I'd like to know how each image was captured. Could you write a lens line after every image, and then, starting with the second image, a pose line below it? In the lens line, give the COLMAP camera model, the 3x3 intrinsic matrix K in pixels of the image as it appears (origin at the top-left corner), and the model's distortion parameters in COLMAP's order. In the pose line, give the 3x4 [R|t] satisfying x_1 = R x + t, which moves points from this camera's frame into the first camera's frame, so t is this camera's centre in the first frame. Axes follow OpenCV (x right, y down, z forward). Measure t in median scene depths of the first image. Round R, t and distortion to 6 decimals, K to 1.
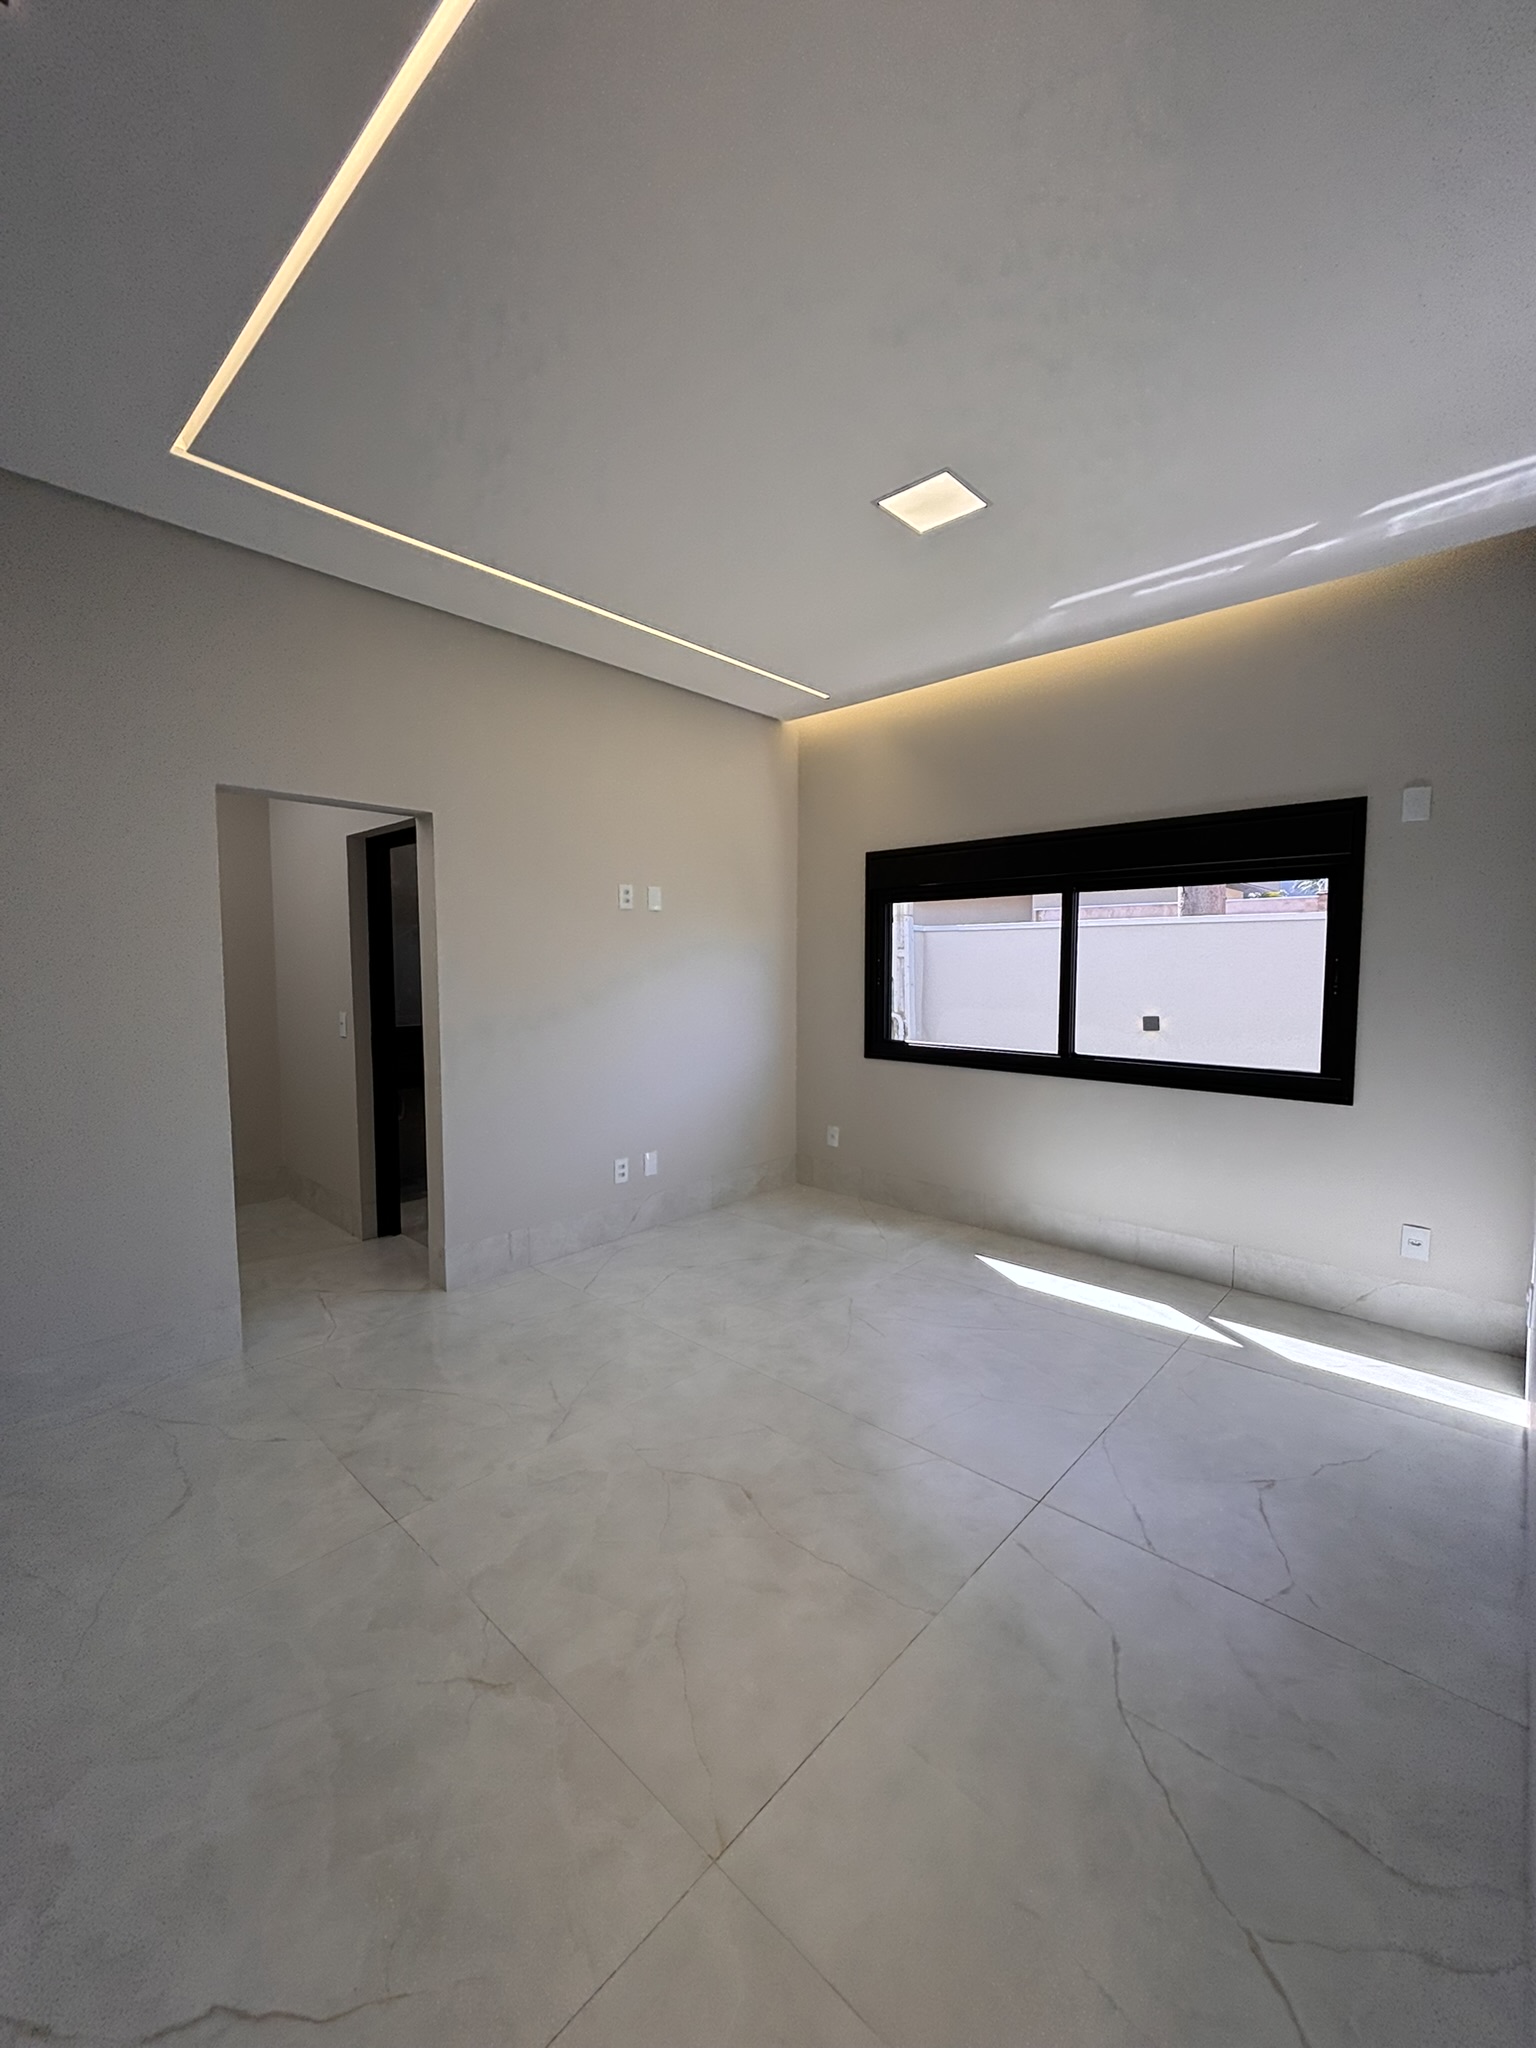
lens RADIAL K [[826.9, 0, 770.8], [0, 826.9, 1030.0], [0, 0, 1]] dist [0.001753, 0.000019]
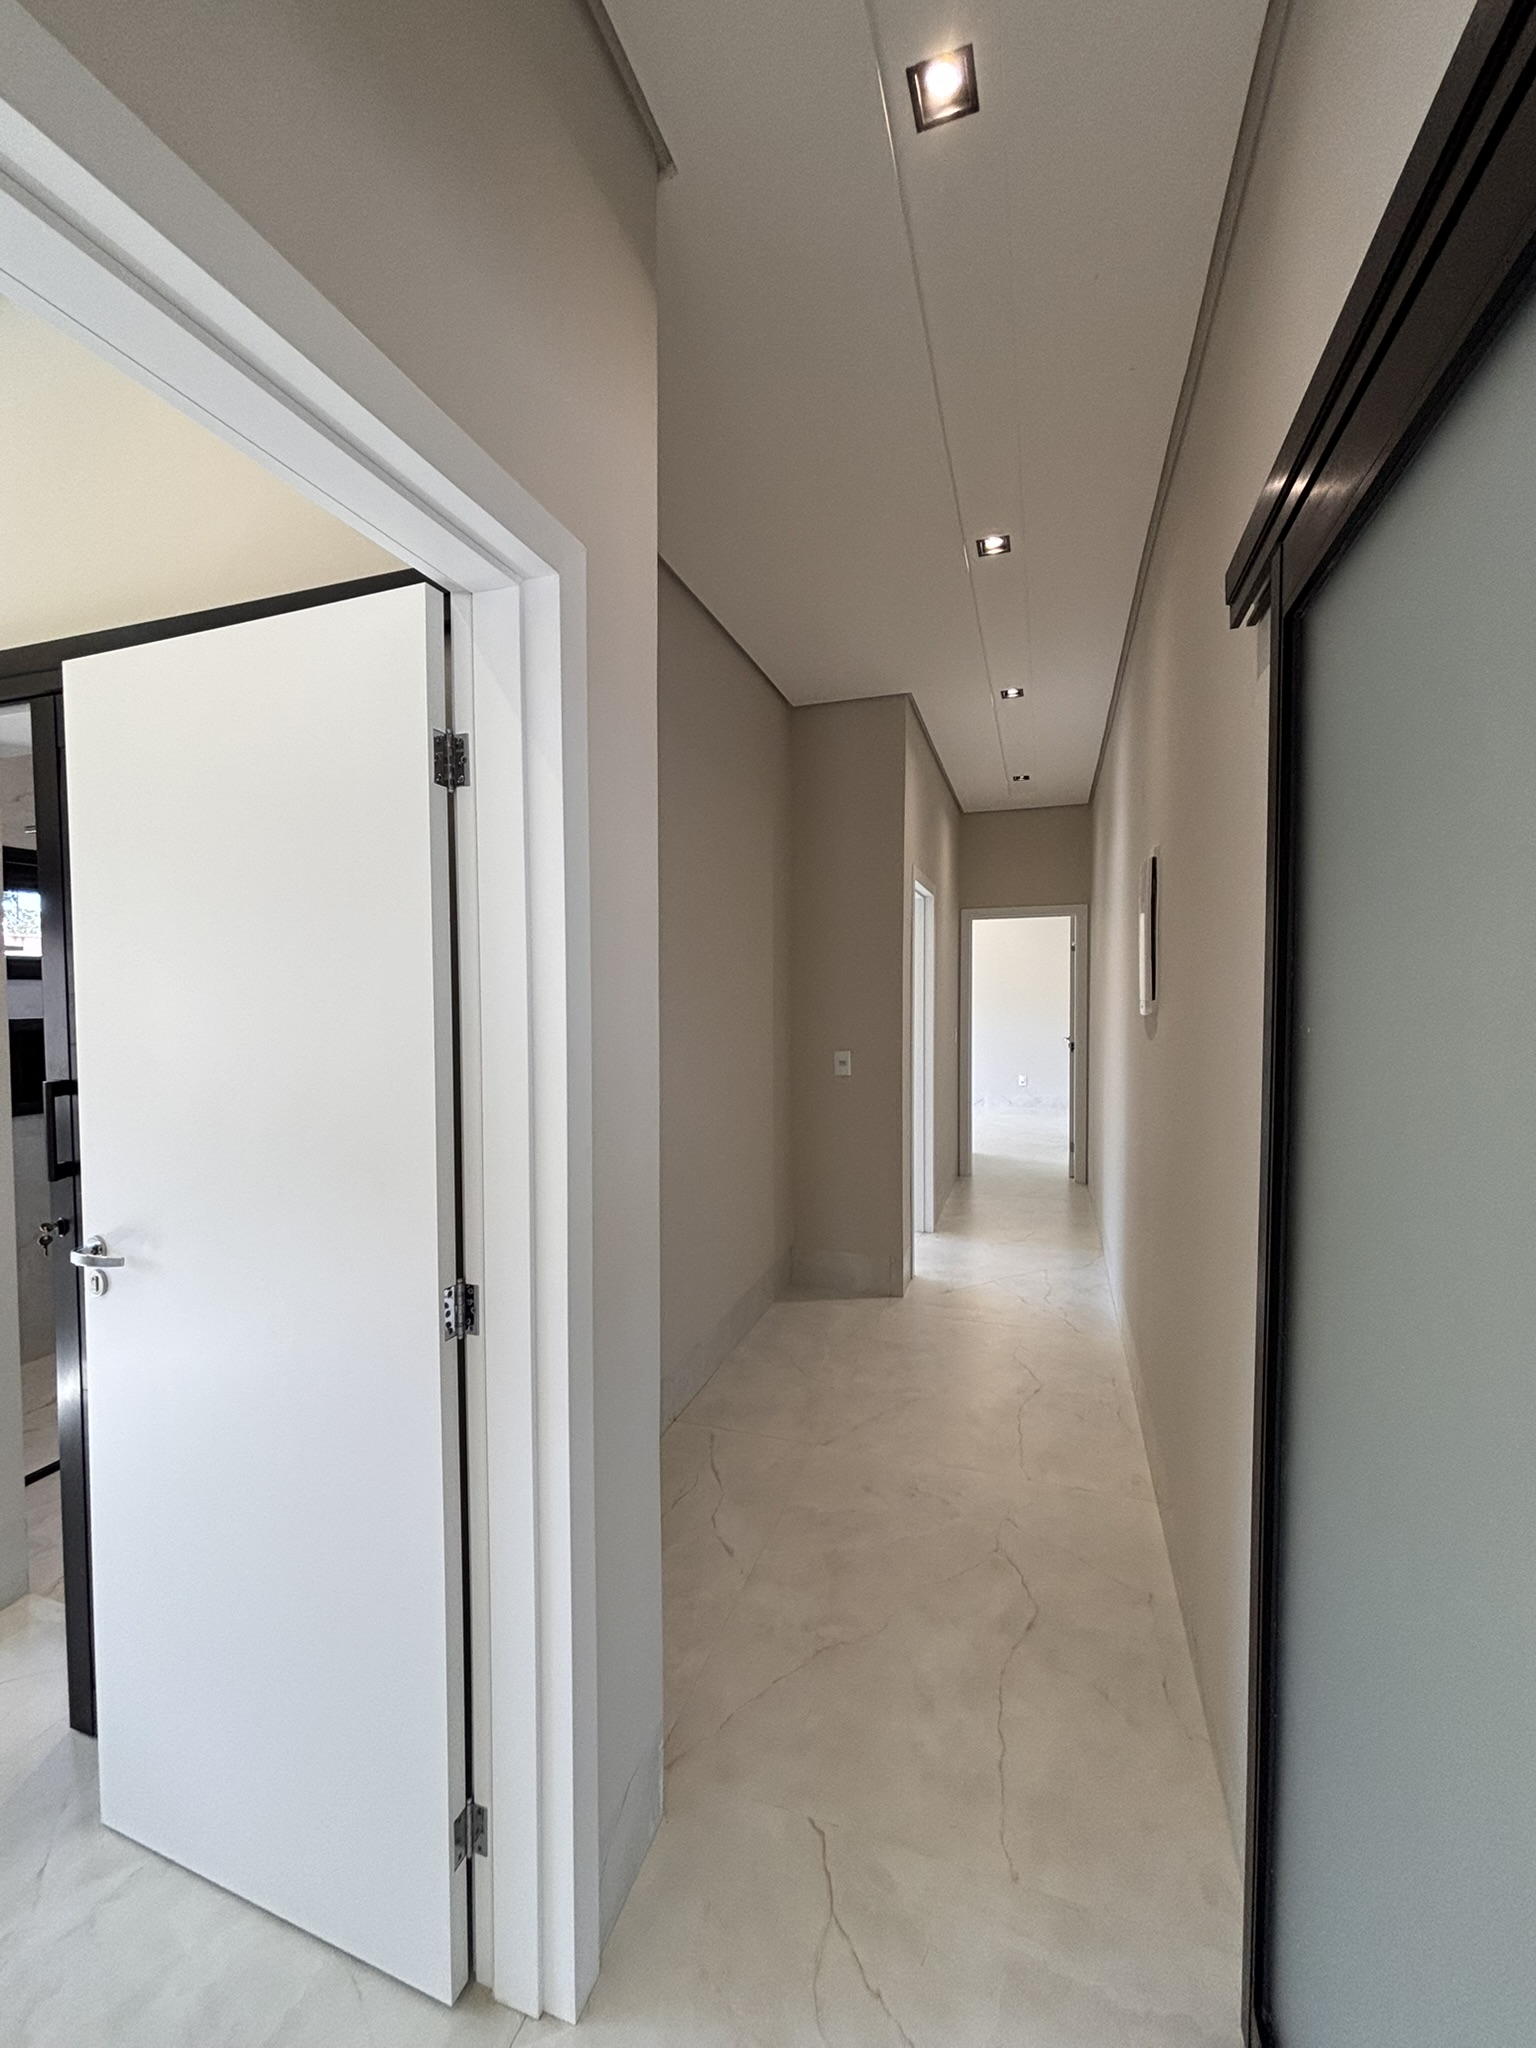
lens RADIAL K [[826.9, 0, 770.8], [0, 826.9, 1030.0], [0, 0, 1]] dist [0.001753, 0.000019]
pose [[0.402378, 0.031930, -0.914917, 0.689671], [-0.068050, 0.997670, 0.004890, -0.047946], [0.912941, 0.060292, 0.403613, 0.397894]]
